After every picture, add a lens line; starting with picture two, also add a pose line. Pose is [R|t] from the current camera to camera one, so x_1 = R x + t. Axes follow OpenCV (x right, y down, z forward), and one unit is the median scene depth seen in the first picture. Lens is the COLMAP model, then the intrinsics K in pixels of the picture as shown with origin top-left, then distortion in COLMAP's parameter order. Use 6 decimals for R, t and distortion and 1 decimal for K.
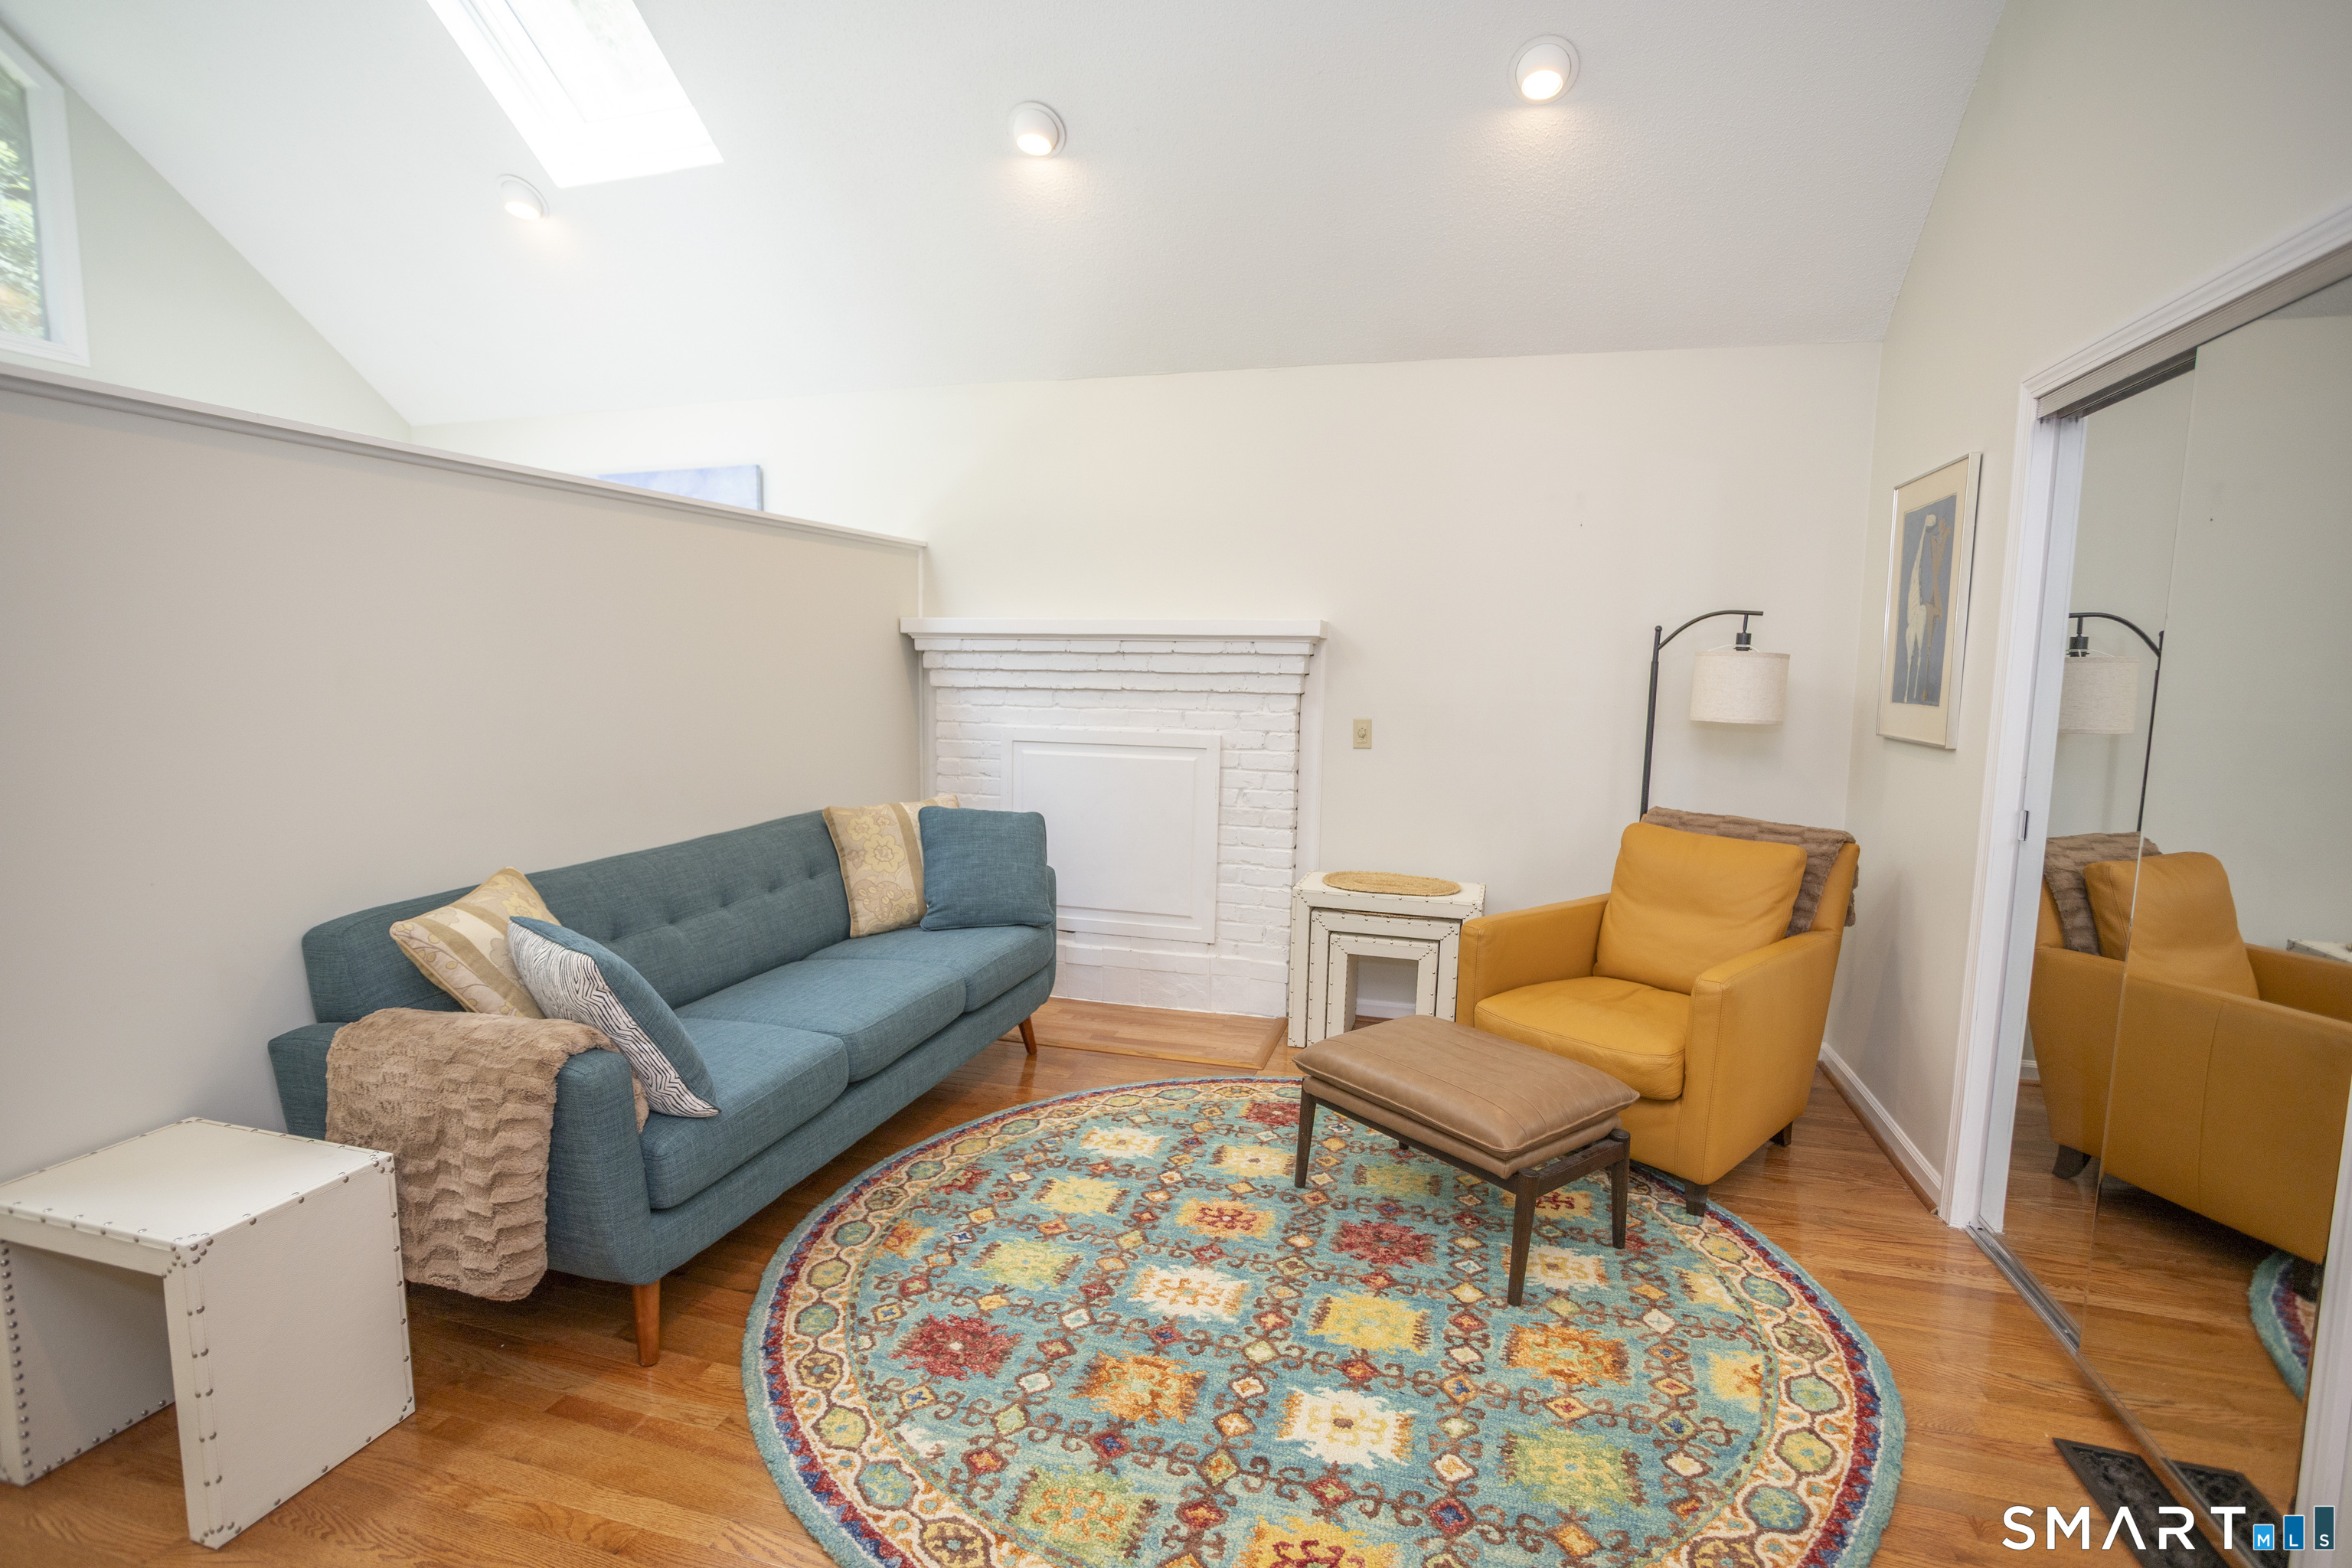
lens RADIAL K [[1136.5, 0, 1181.6], [0, 1136.5, 795.1], [0, 0, 1]] dist [-0.019229, 0.006866]
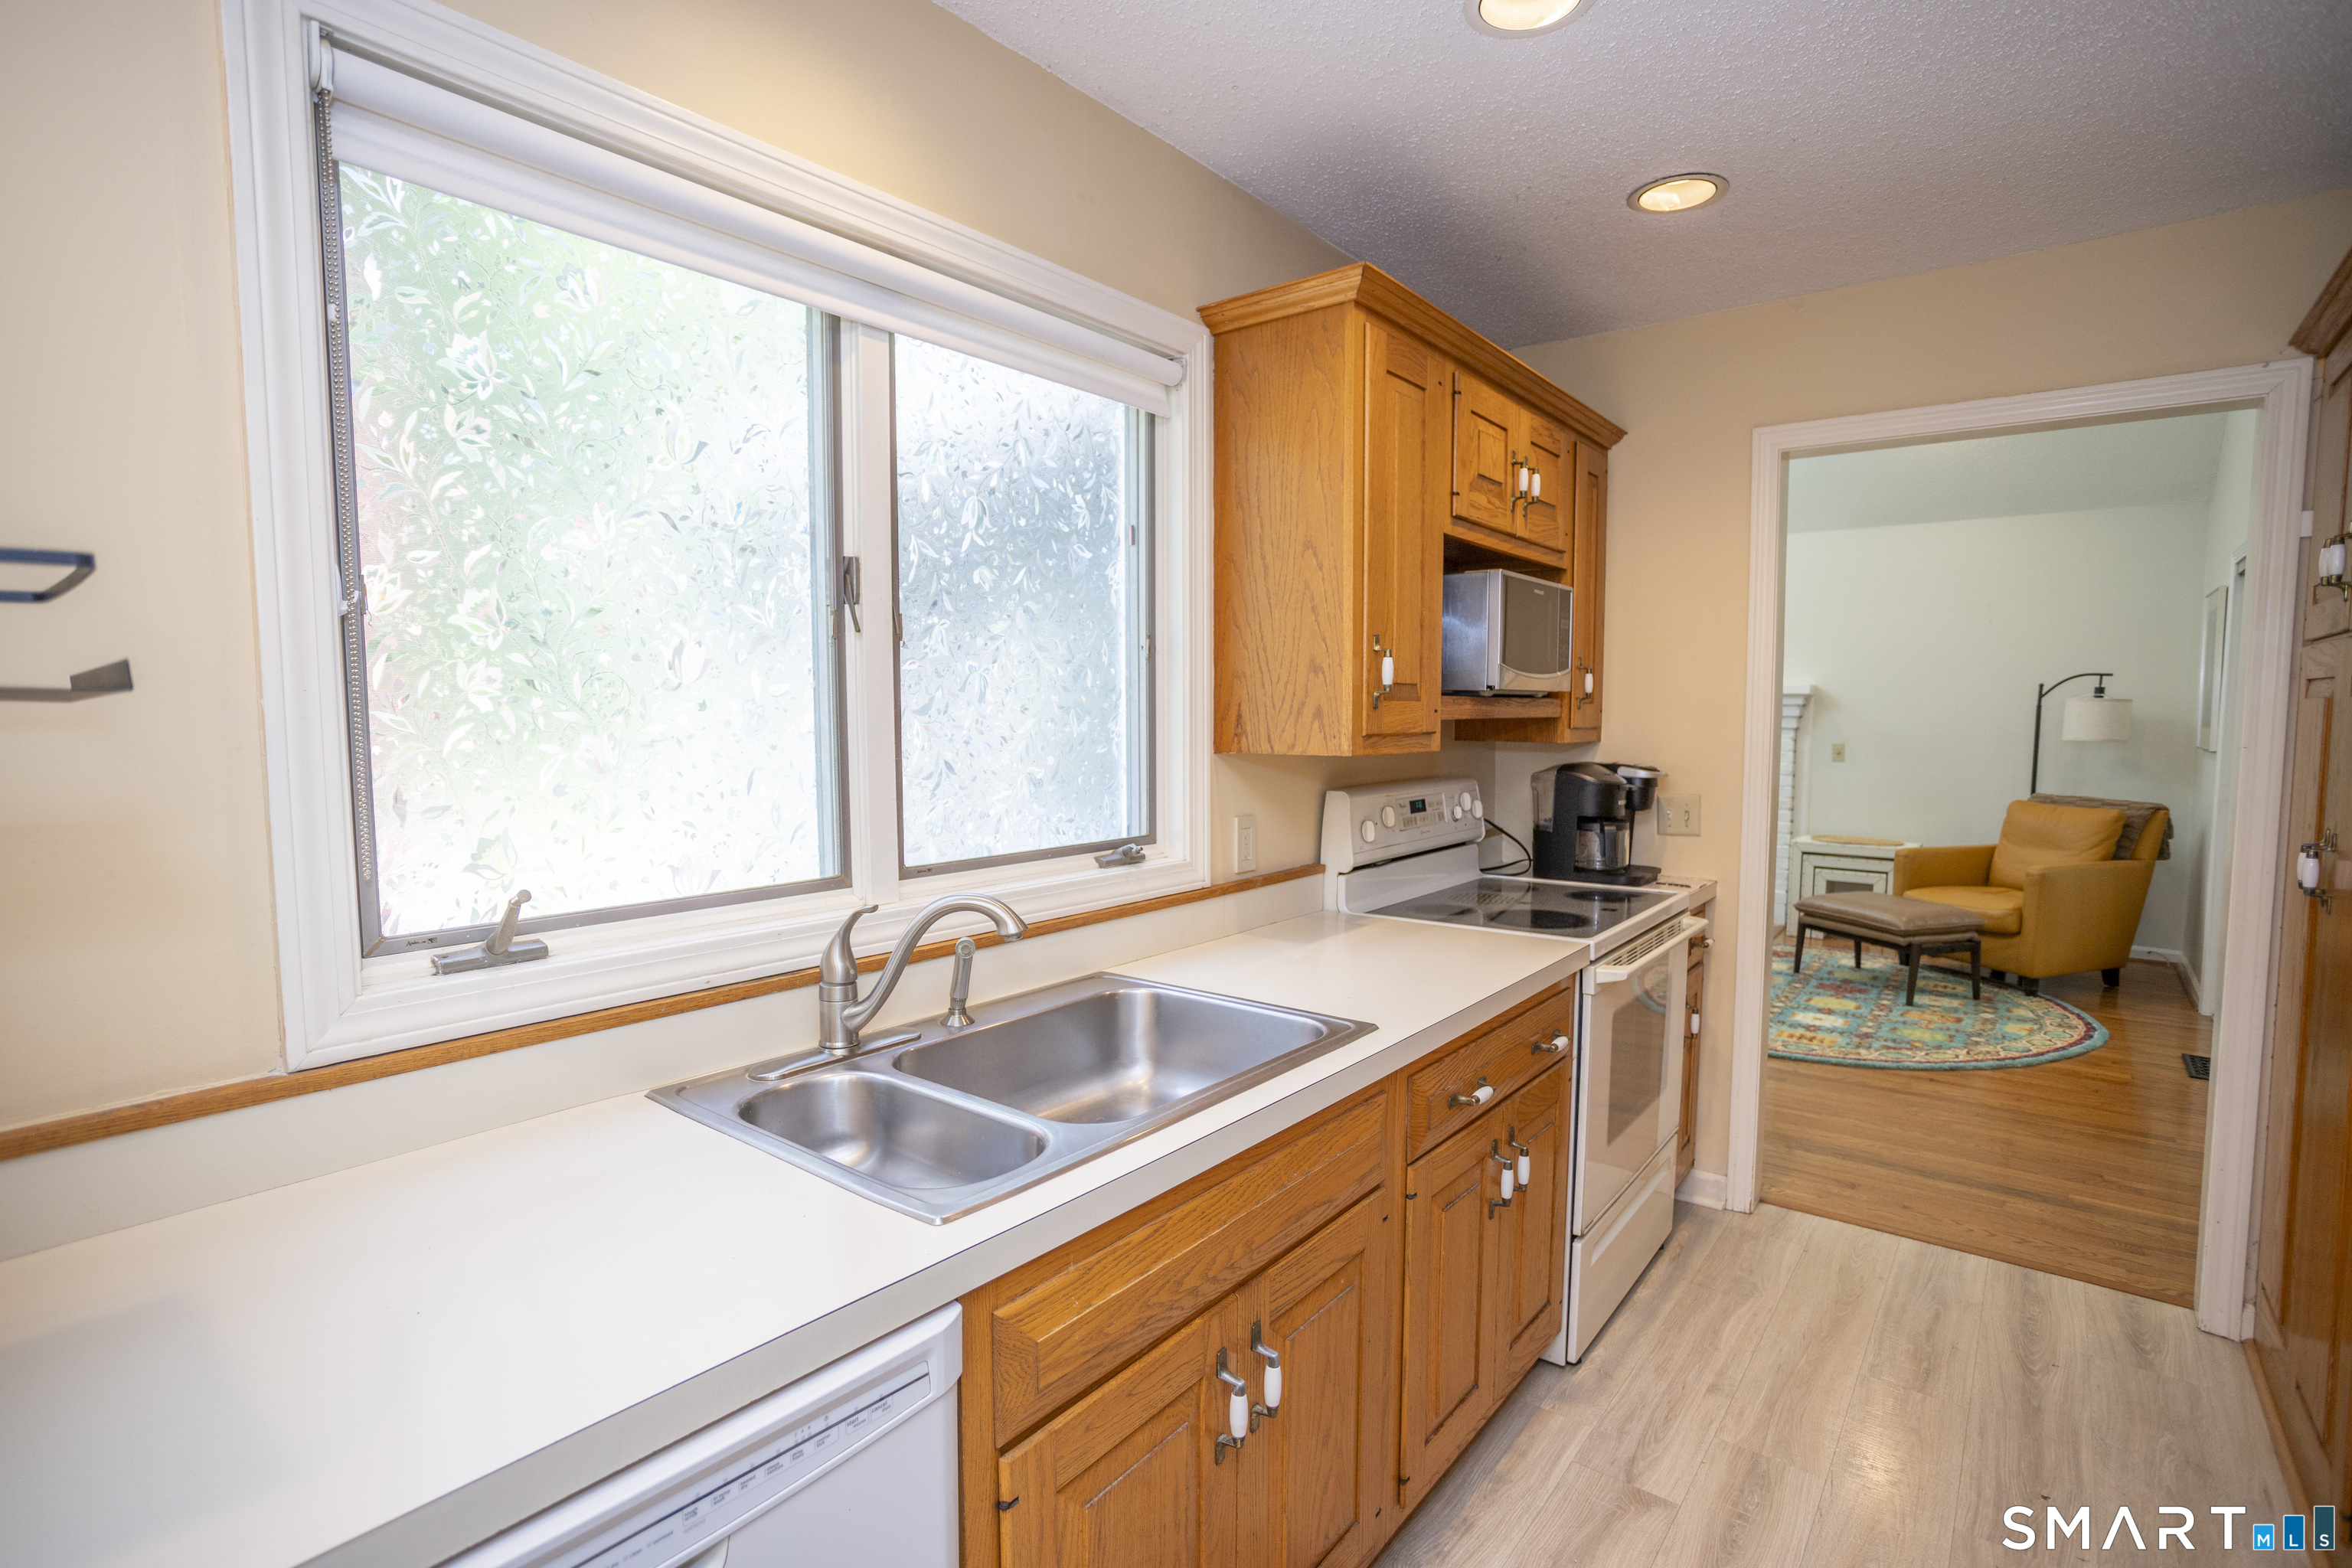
lens RADIAL K [[1136.5, 0, 1180.8], [0, 1136.5, 802.1], [0, 0, 1]] dist [-0.019229, 0.006866]
pose [[0.926293, 0.011567, -0.376625, -0.175513], [-0.026471, 0.999057, -0.034421, 0.164899], [0.375872, 0.041854, 0.925726, -1.441448]]
